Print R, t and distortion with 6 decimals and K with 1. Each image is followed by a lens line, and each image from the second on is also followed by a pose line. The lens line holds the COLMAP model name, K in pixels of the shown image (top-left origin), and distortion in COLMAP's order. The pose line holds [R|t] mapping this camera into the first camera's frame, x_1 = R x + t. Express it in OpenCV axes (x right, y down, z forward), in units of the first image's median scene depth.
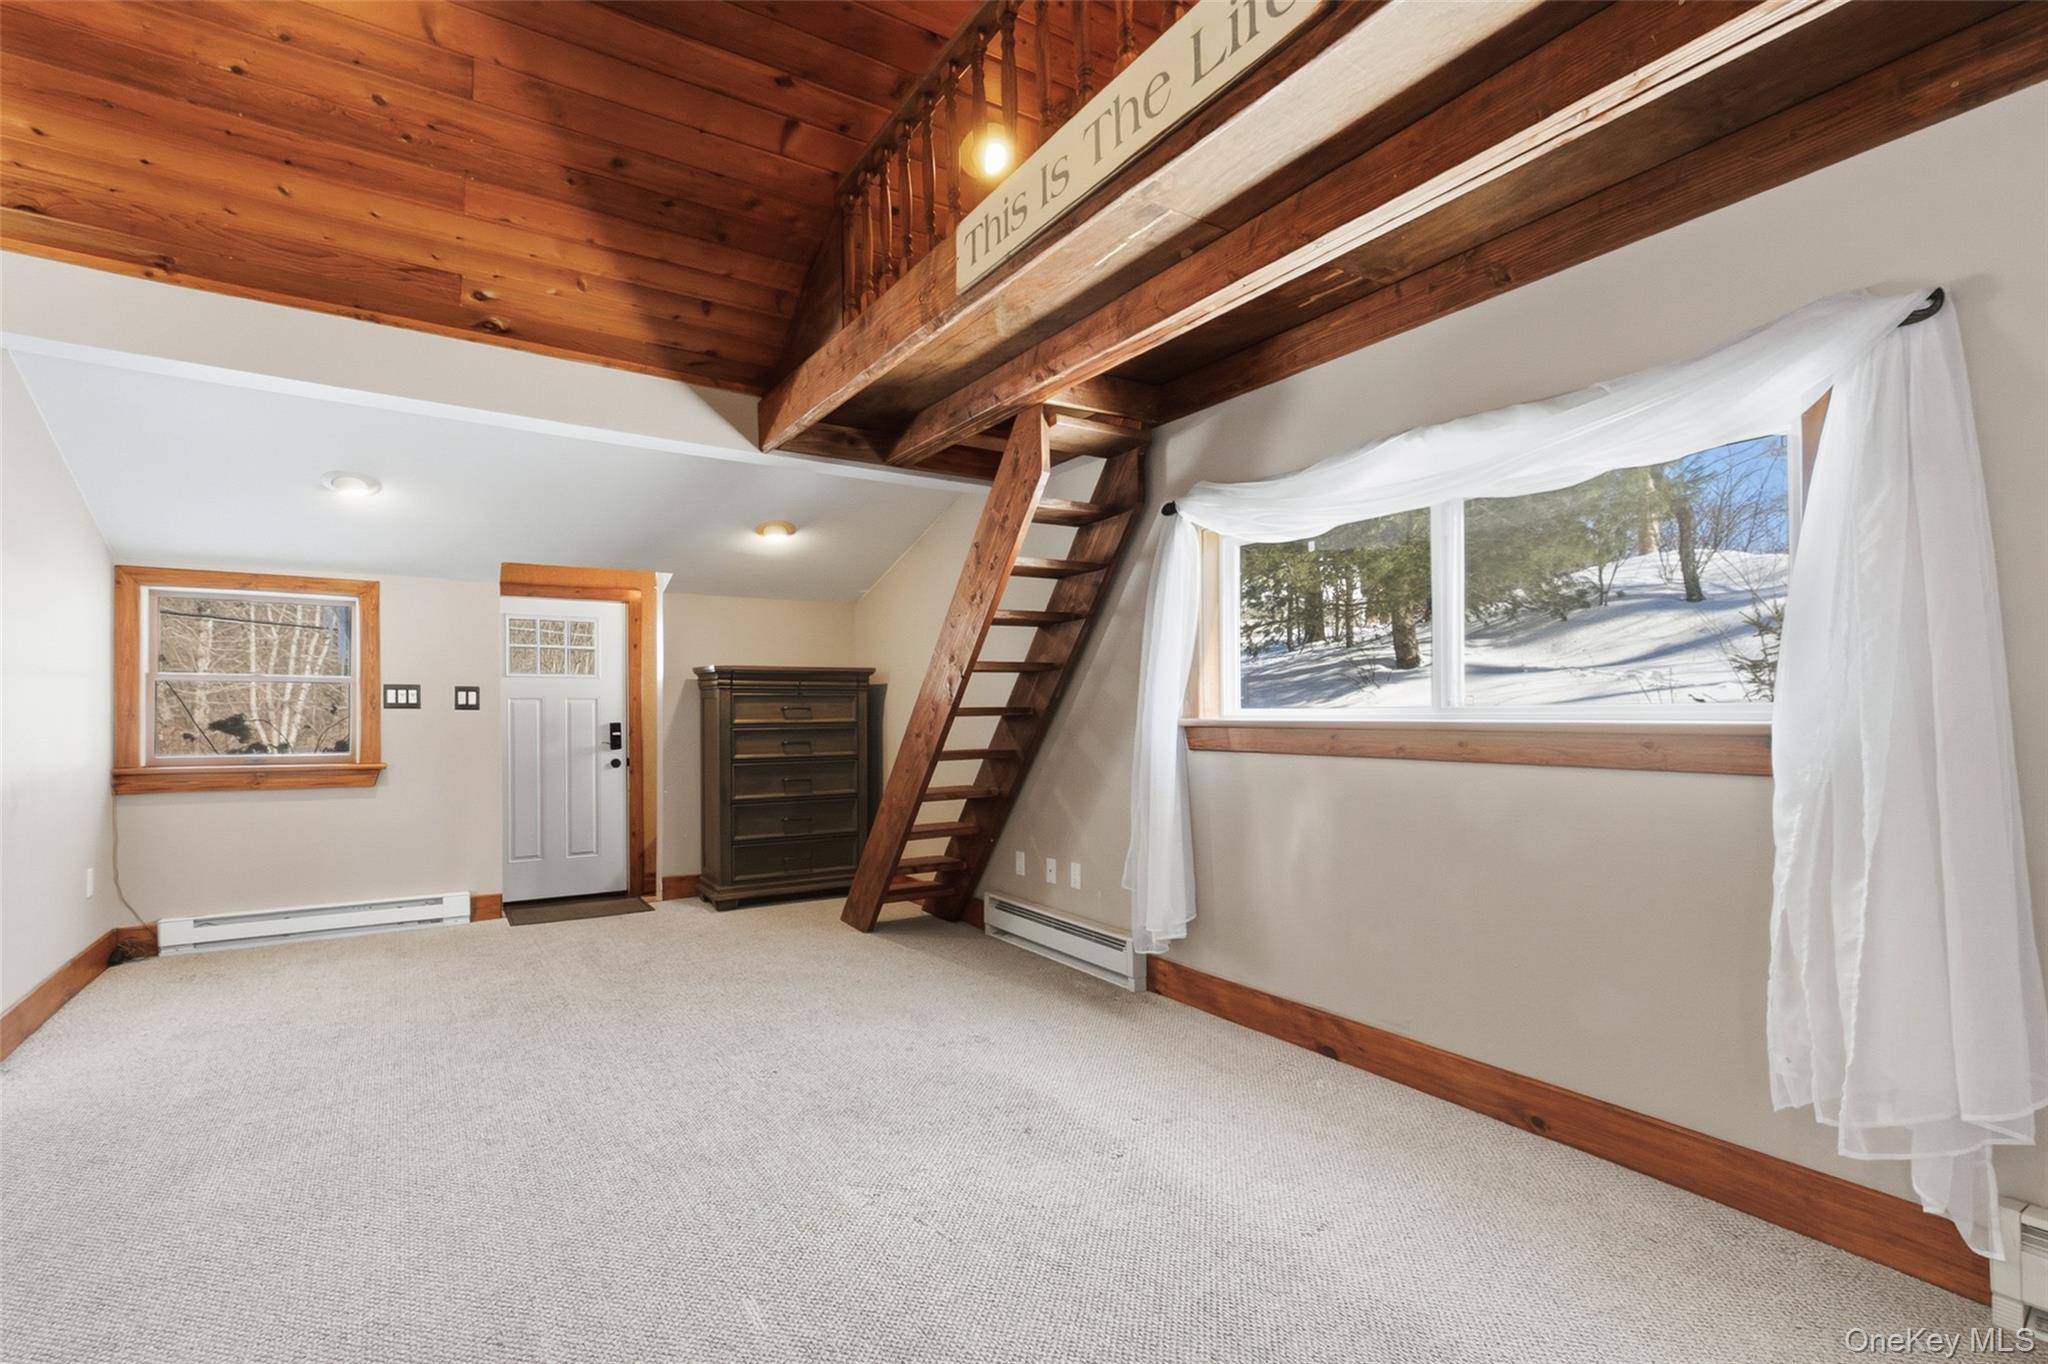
lens RADIAL K [[953.1, 0, 1026.8], [0, 953.1, 698.8], [0, 0, 1]] dist [0.009235, 0.000404]
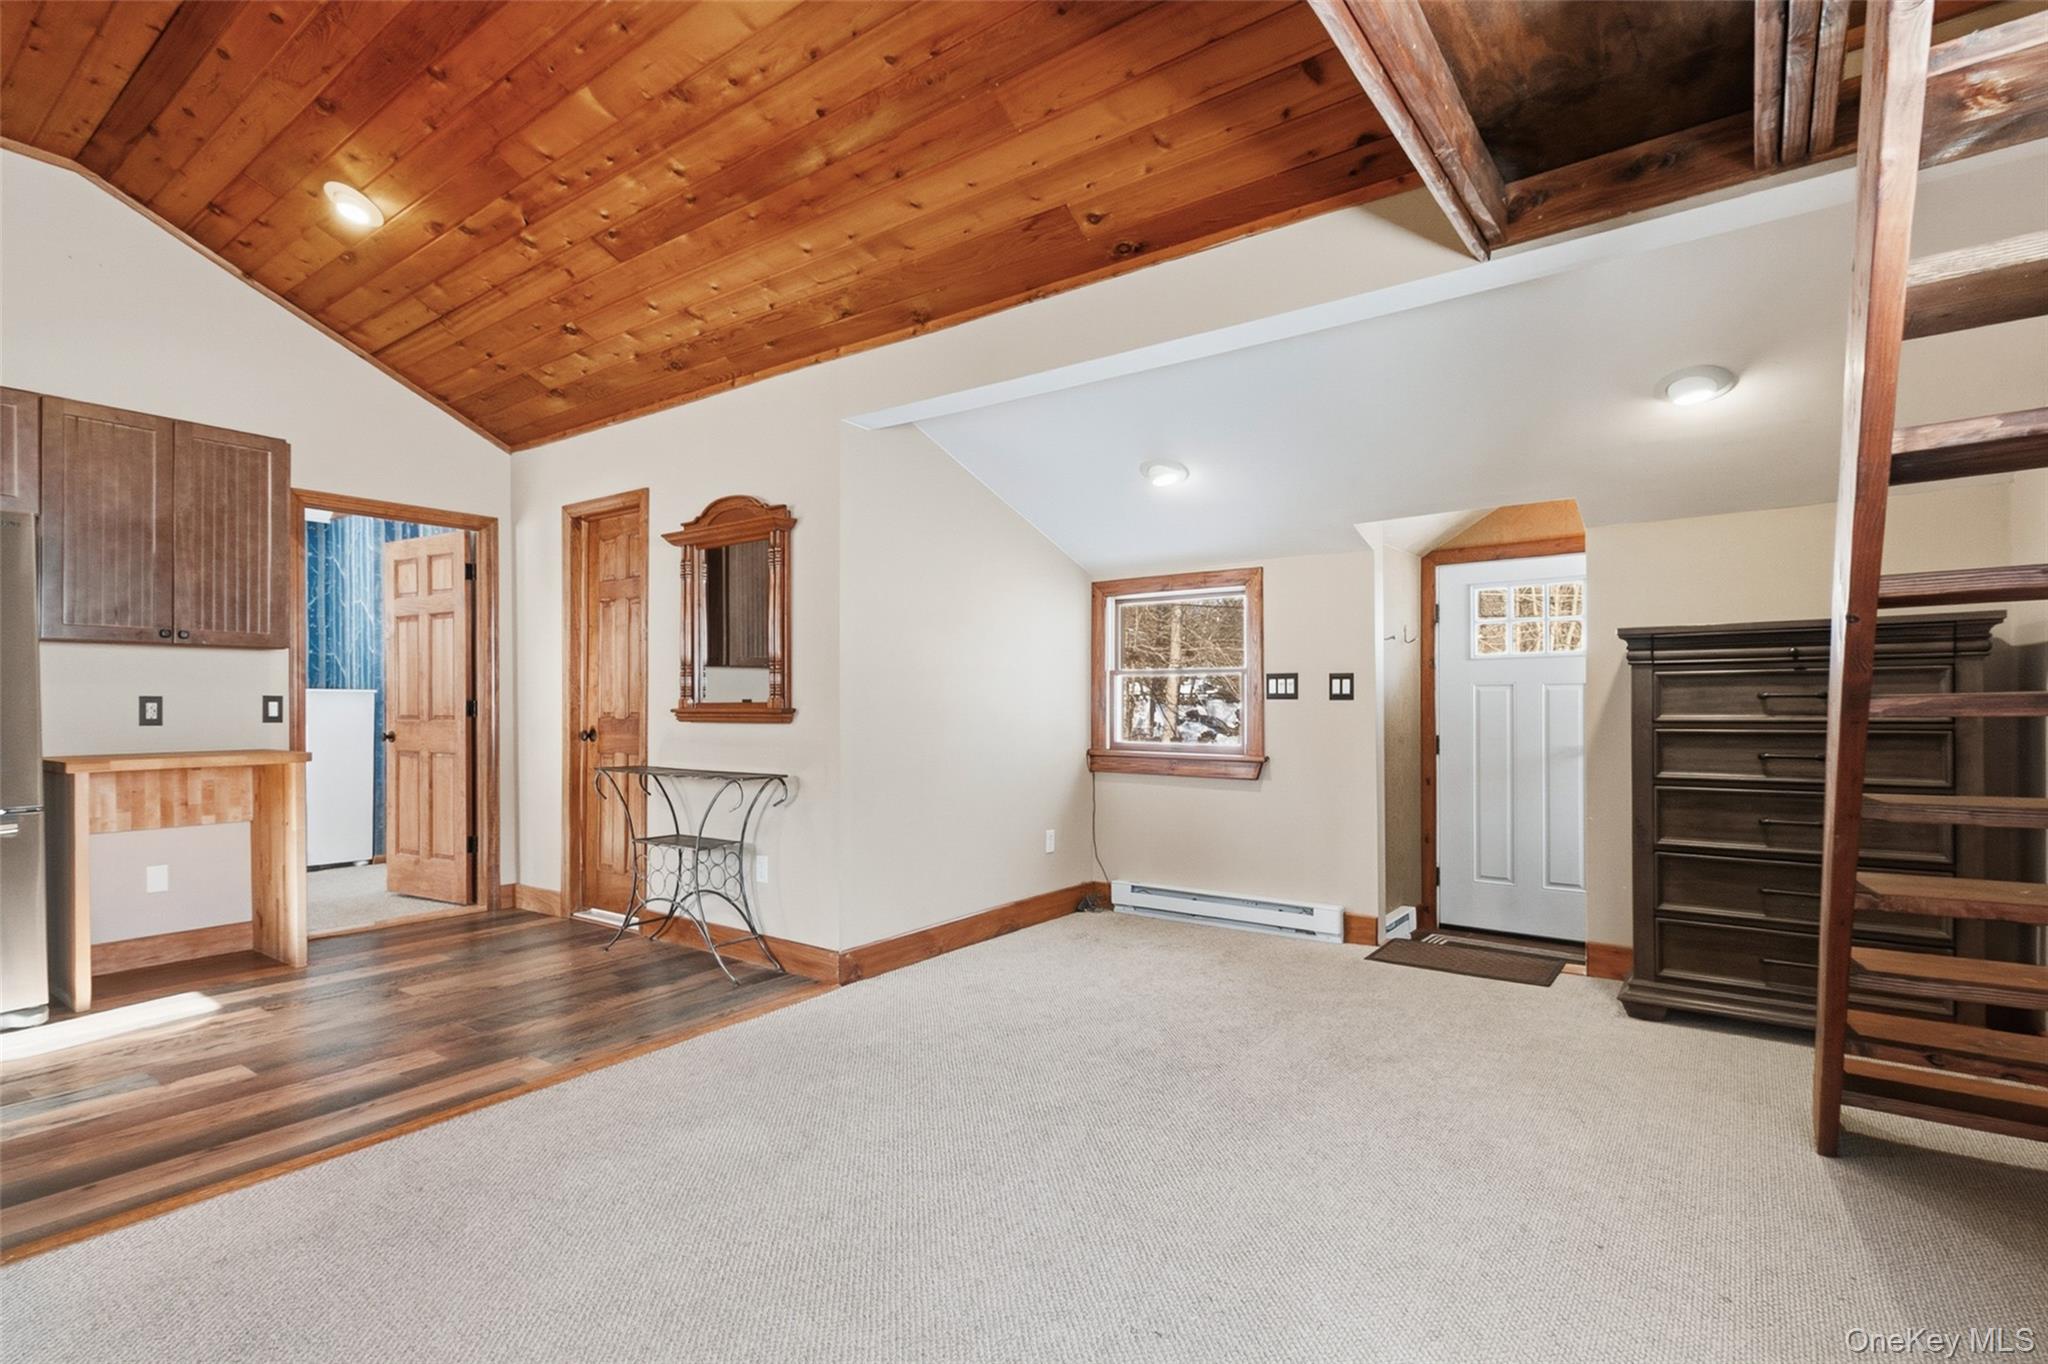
lens RADIAL K [[974.8, 0, 1032.2], [0, 974.8, 708.4], [0, 0, 1]] dist [0.009005, 0.000370]
pose [[0.353268, 0.005483, -0.935506, 0.194619], [0.017158, 0.999777, 0.012339, 0.004073], [0.935365, -0.020410, 0.353095, 0.539063]]
